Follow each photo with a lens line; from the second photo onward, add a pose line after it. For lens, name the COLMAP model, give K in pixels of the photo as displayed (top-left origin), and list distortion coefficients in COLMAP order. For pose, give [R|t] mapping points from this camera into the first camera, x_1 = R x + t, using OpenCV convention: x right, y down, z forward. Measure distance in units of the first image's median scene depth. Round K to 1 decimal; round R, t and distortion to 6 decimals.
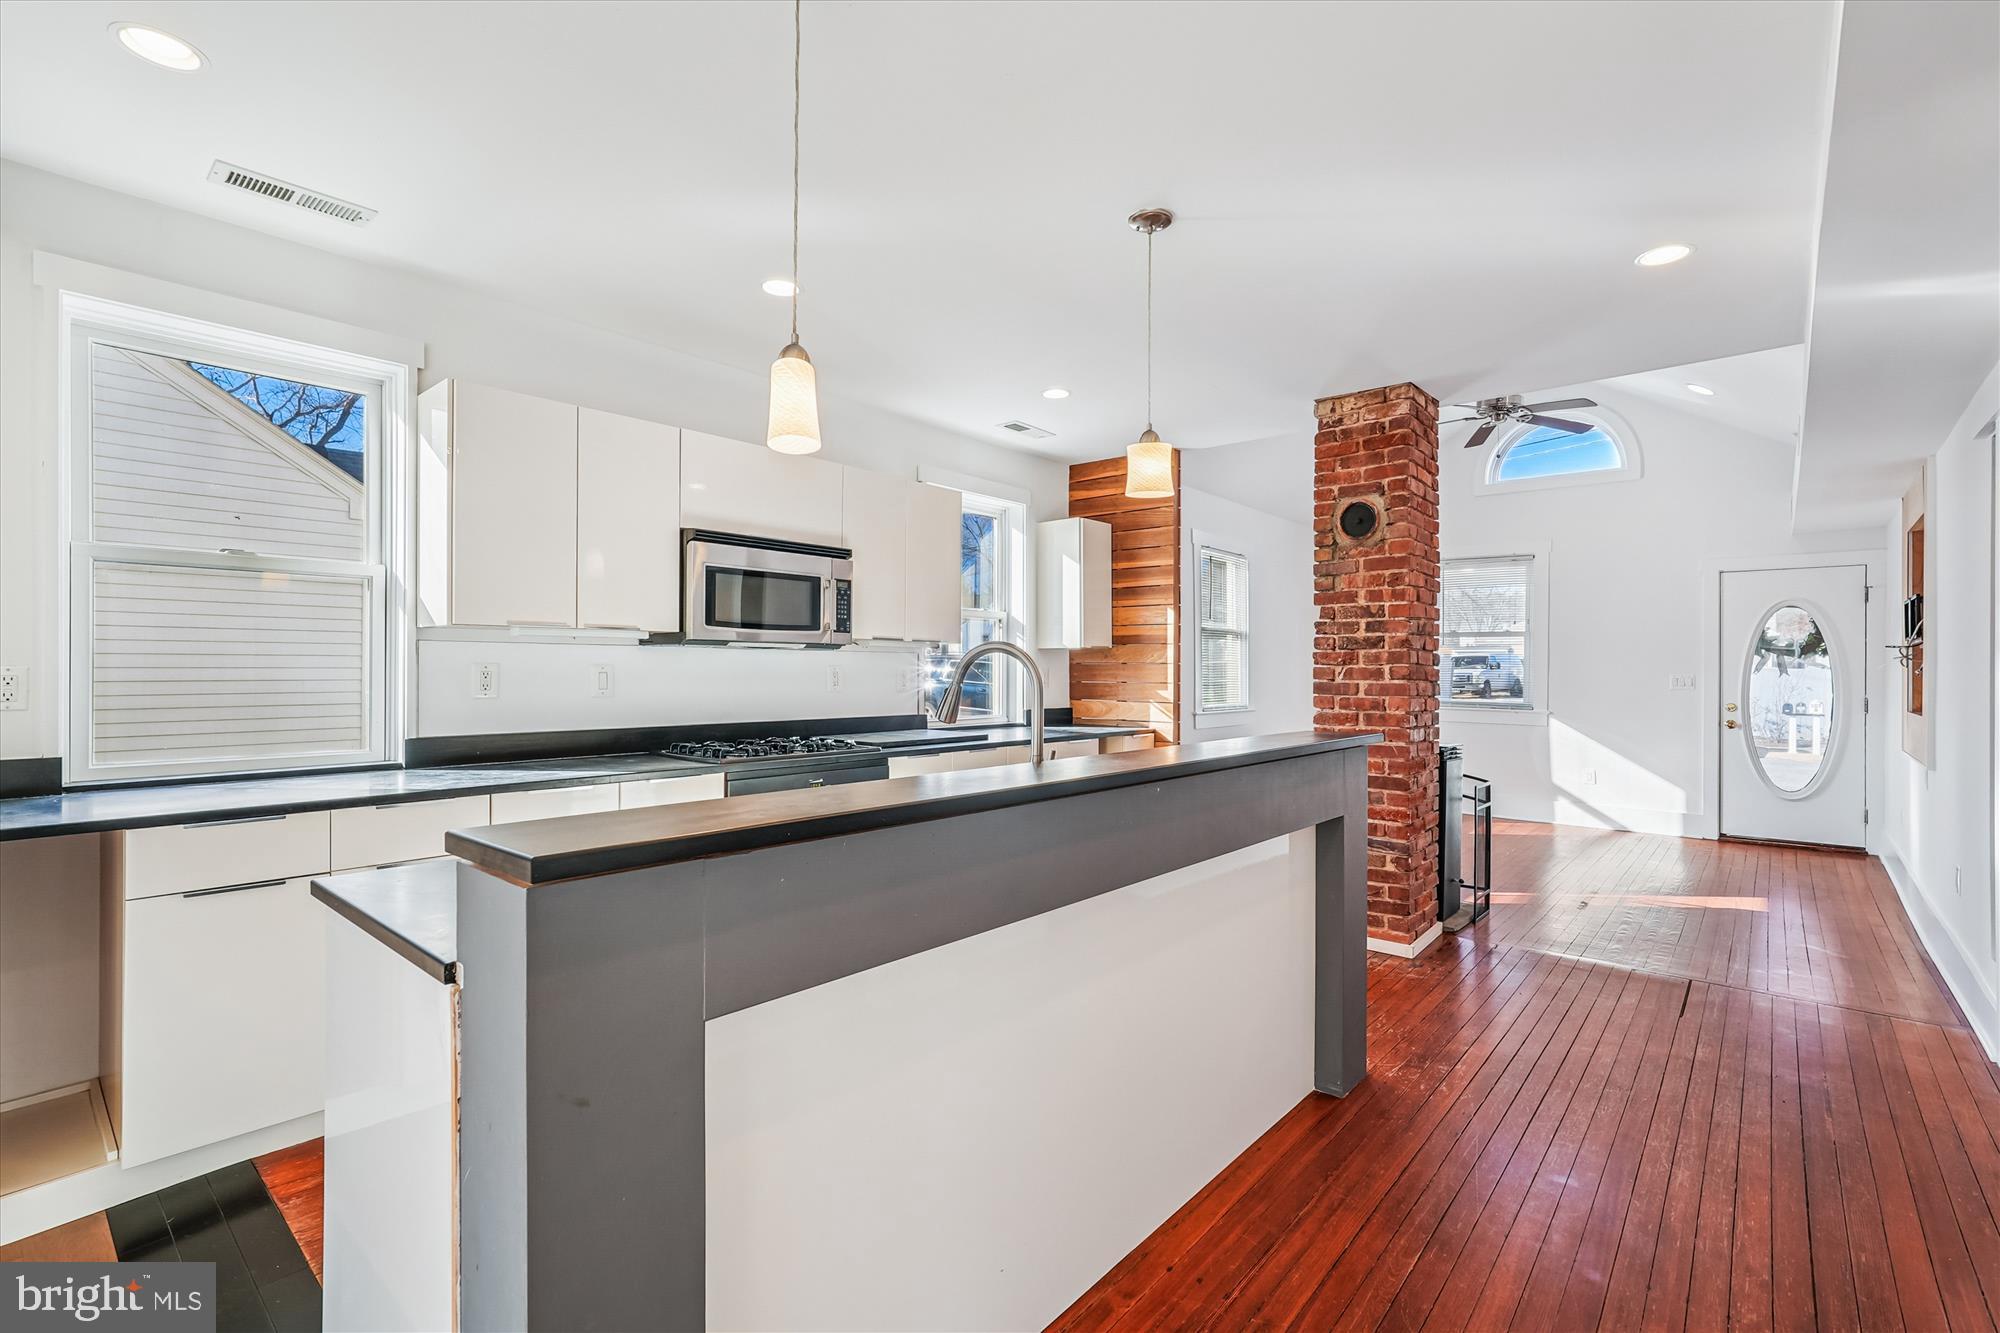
lens RADIAL K [[888.4, 0, 1015.4], [0, 888.4, 668.6], [0, 0, 1]] dist [-0.010144, 0.000896]
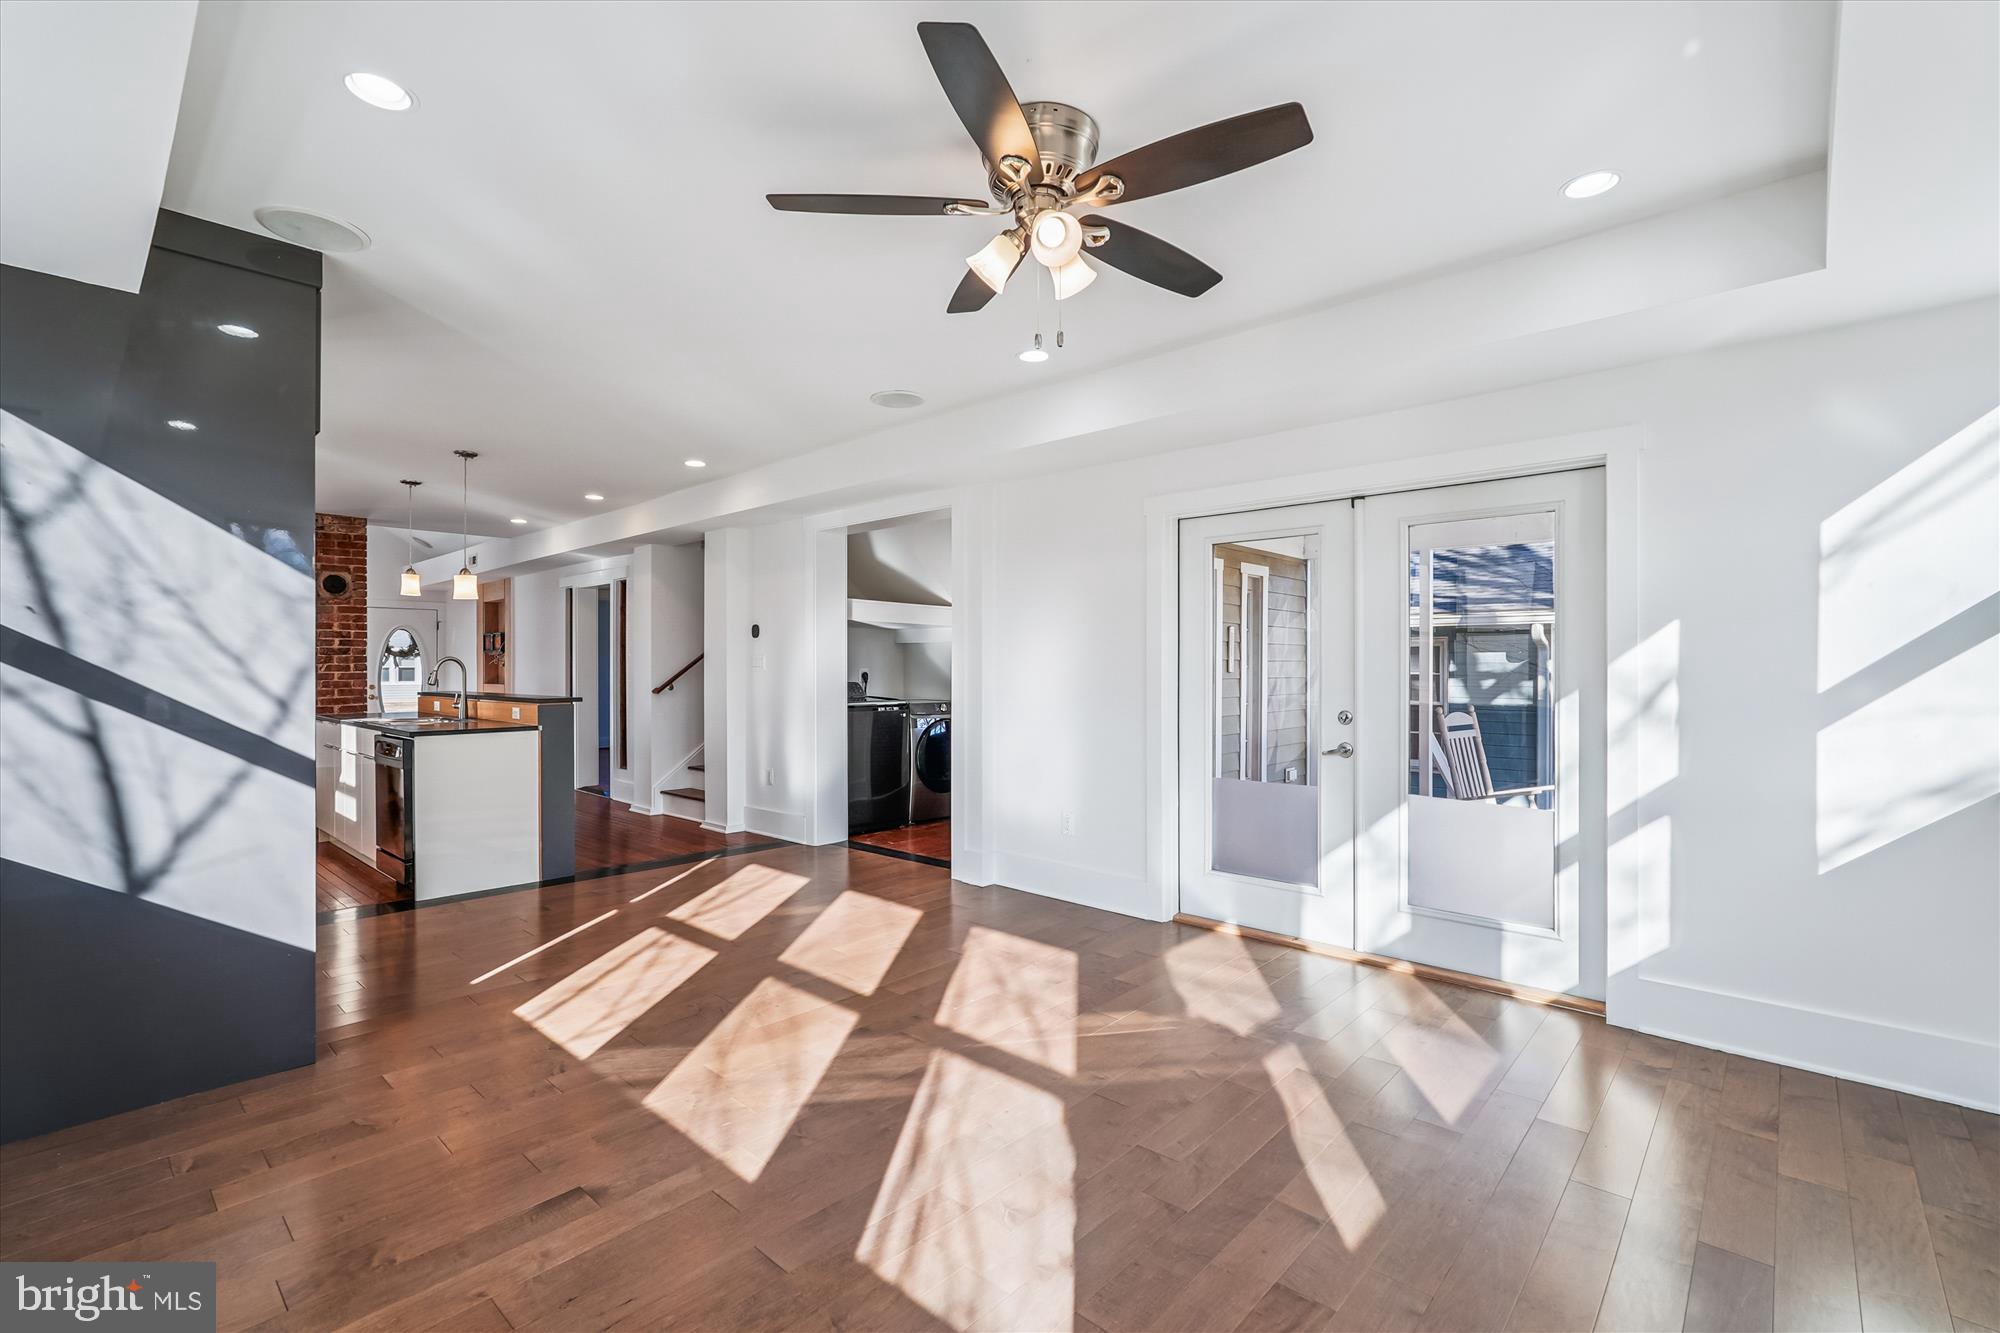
lens RADIAL K [[888.4, 0, 1006.6], [0, 888.4, 666.1], [0, 0, 1]] dist [-0.010144, 0.000896]
pose [[0.032837, -0.004766, 0.999449, -1.380795], [0.001165, 0.999988, 0.004731, -0.005023], [-0.999460, 0.001009, 0.032842, -0.448430]]
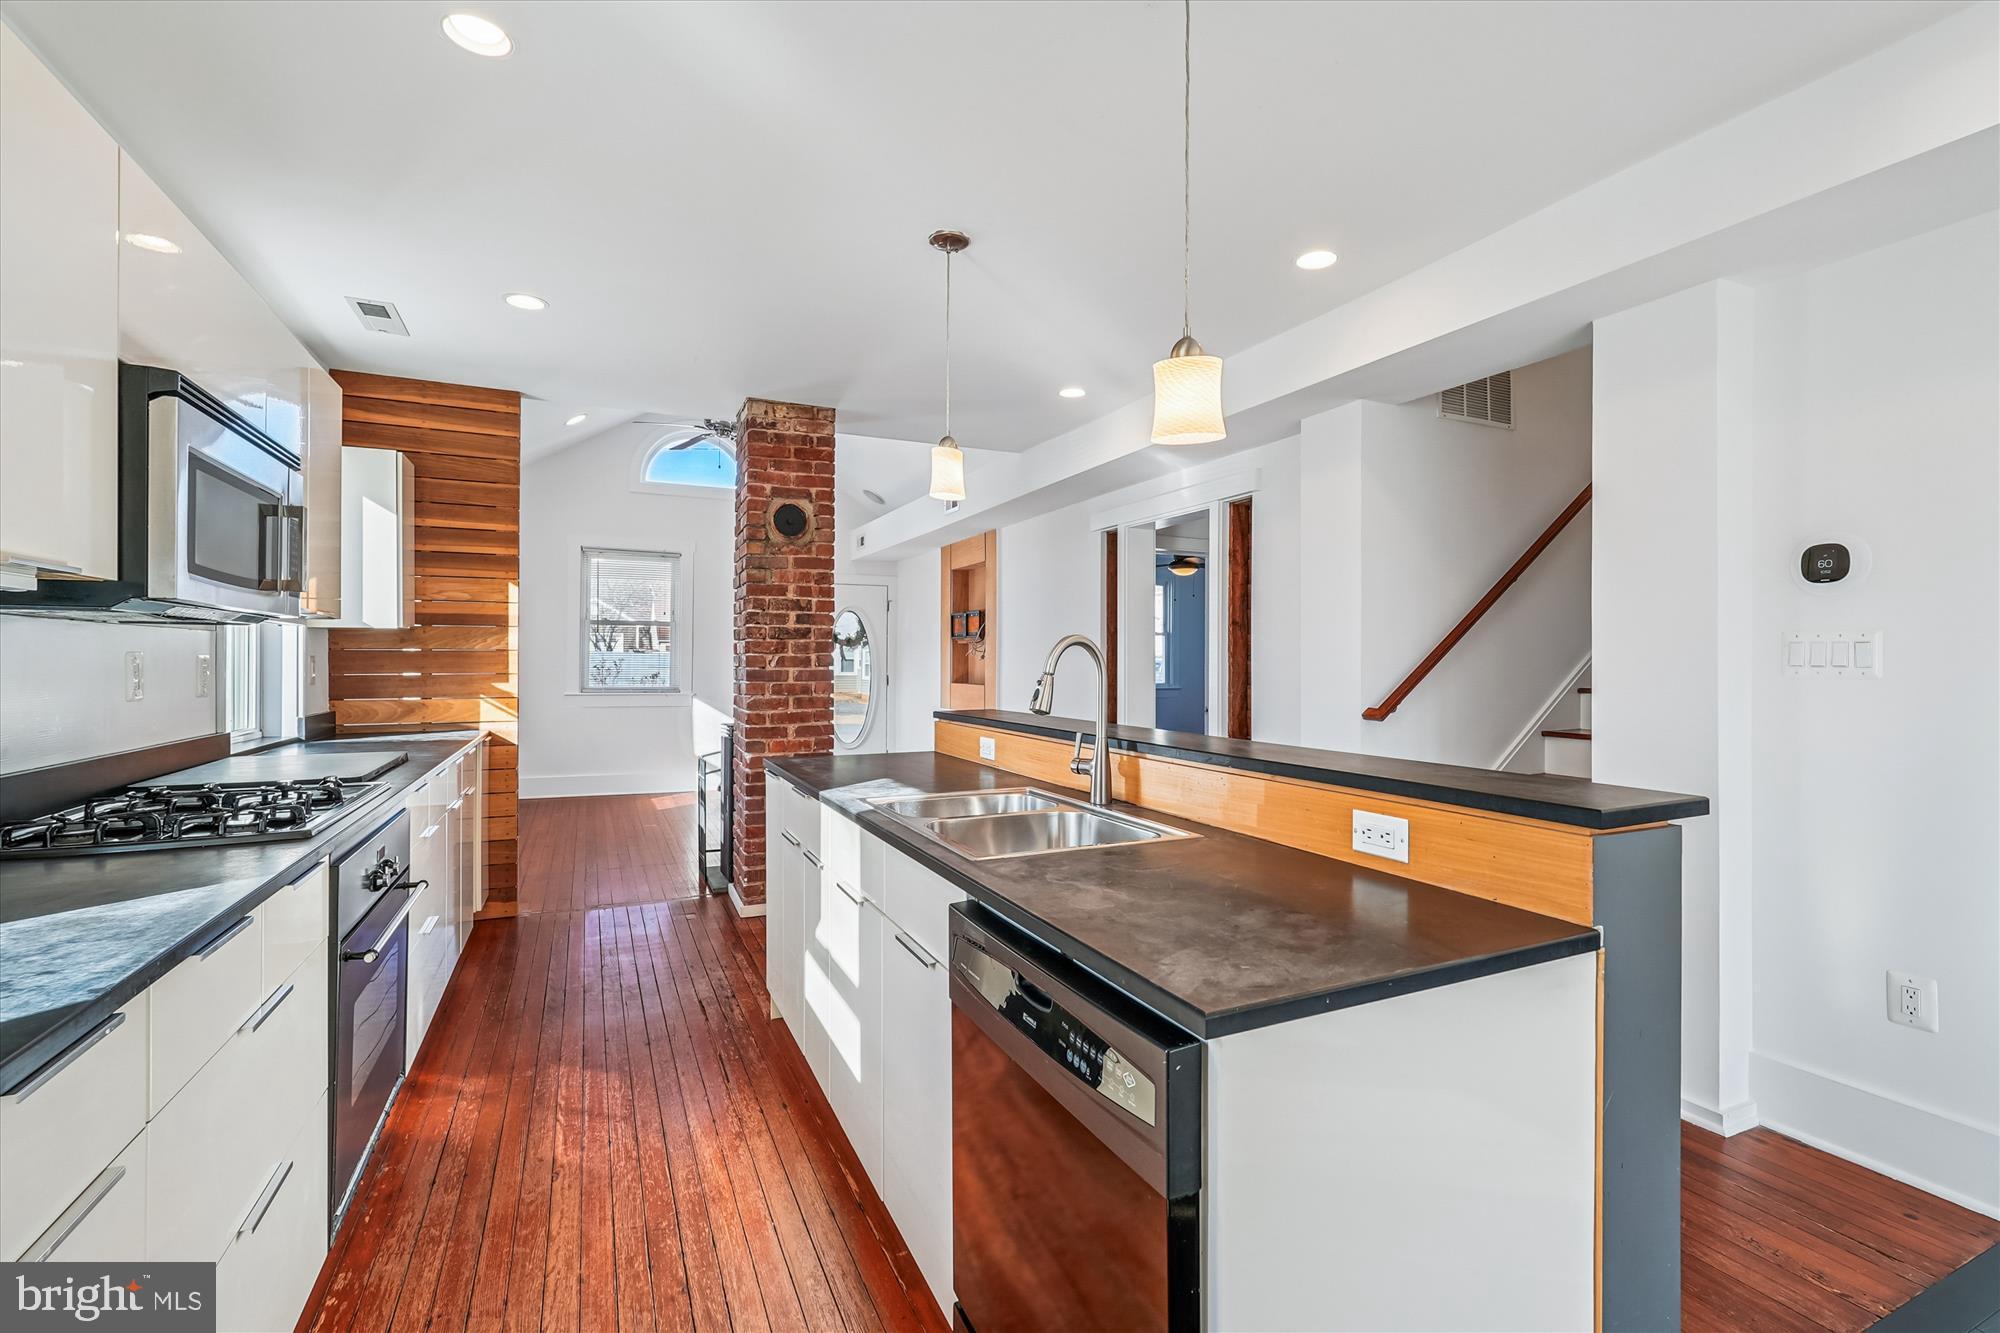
lens RADIAL K [[888.4, 0, 1001.5], [0, 888.4, 656.5], [0, 0, 1]] dist [-0.010144, 0.000896]
pose [[0.412726, -0.001563, 0.910854, -0.492605], [-0.001773, 0.999995, 0.002519, -0.003555], [-0.910854, -0.002655, 0.412721, 0.307331]]
